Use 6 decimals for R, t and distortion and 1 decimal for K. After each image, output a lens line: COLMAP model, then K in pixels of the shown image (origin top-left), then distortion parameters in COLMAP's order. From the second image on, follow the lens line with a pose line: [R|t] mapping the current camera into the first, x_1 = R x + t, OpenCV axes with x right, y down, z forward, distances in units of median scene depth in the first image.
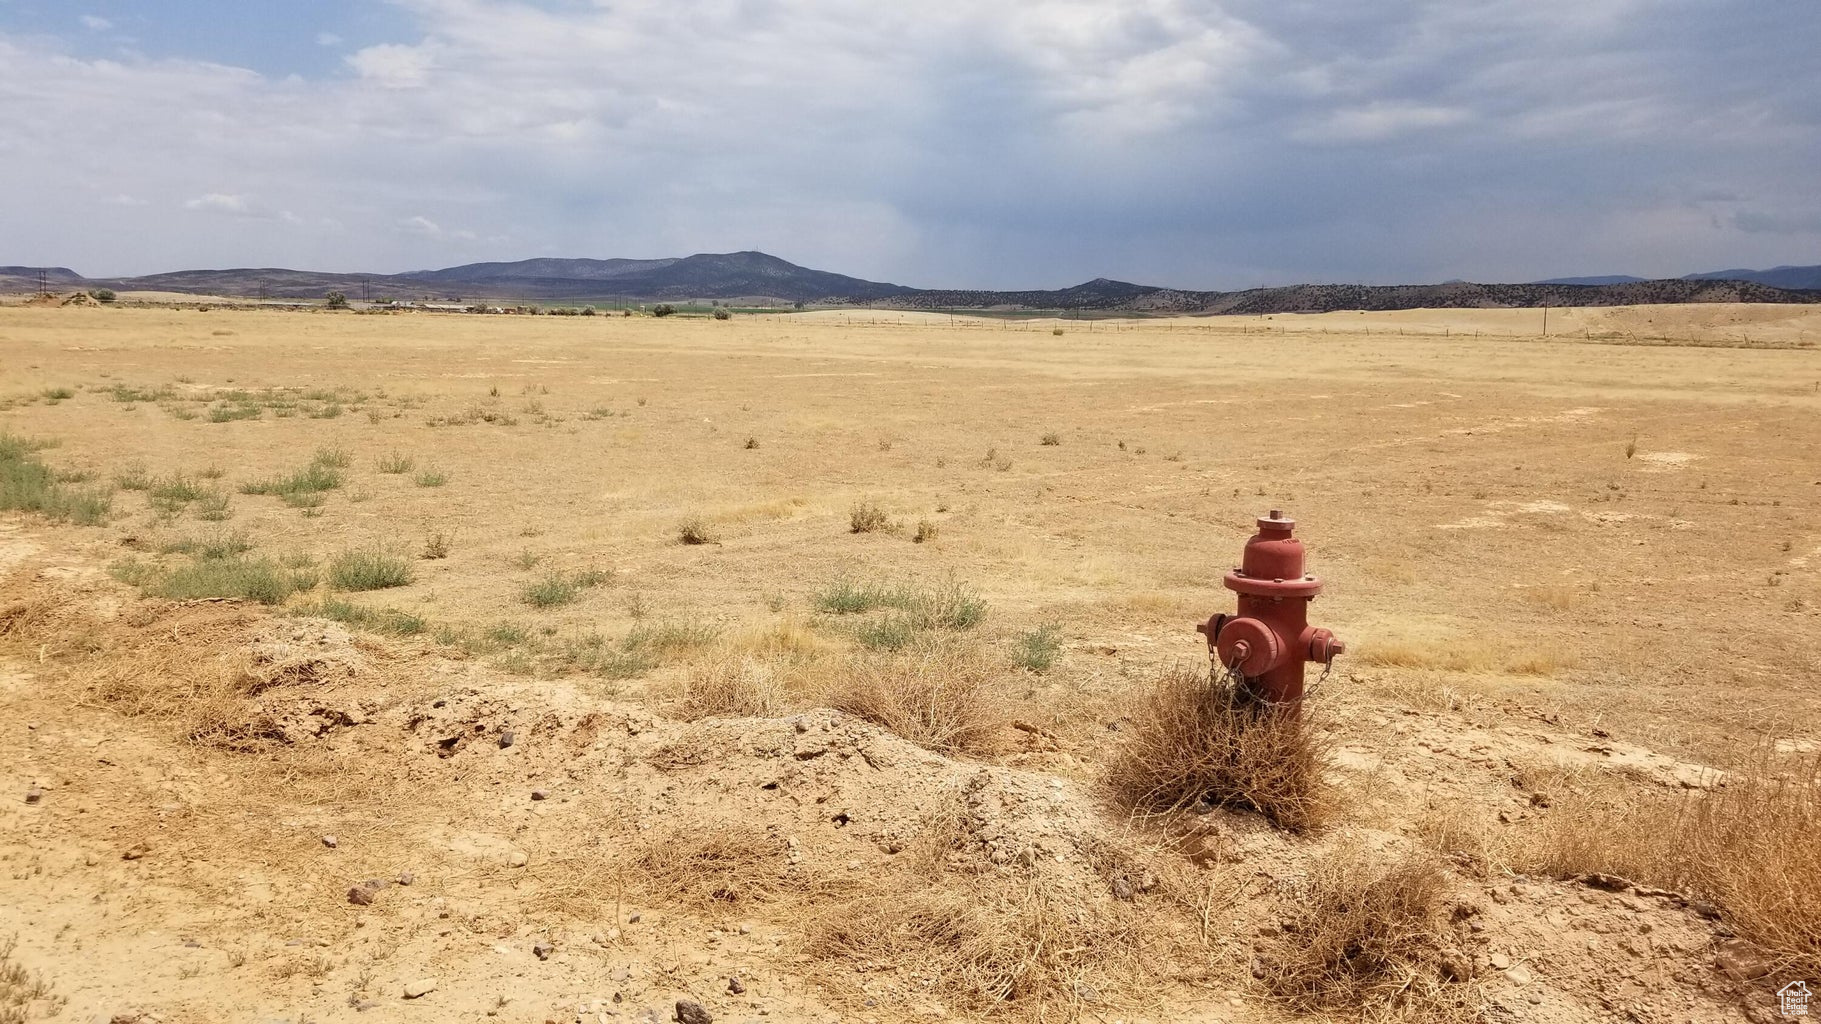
lens RADIAL K [[1420.8, 0, 908.0], [0, 1420.8, 480.4], [0, 0, 1]] dist [0.085886, -0.151086]
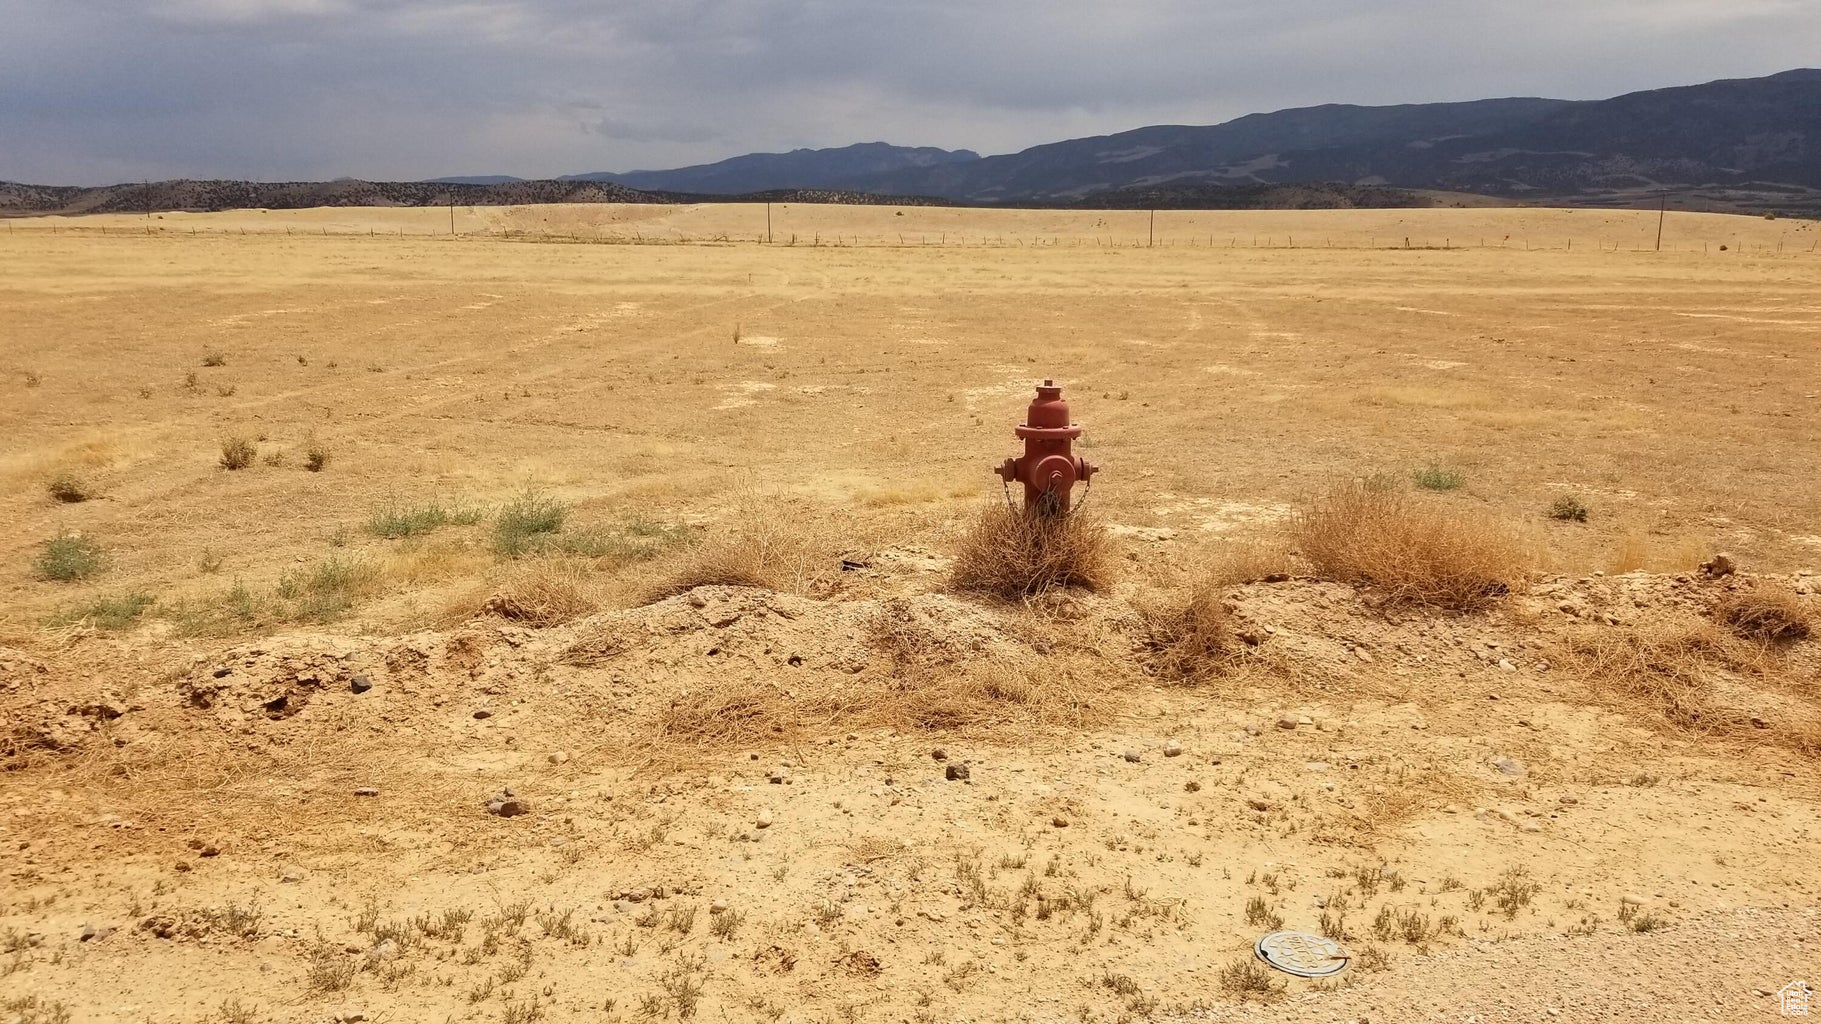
lens RADIAL K [[1420.8, 0, 914.6], [0, 1420.8, 498.3], [0, 0, 1]] dist [0.085886, -0.151086]
pose [[0.745469, -0.133487, 0.653037, -0.442800], [0.080126, 0.990583, 0.111017, -0.016983], [-0.661707, -0.030435, 0.749145, 0.010413]]
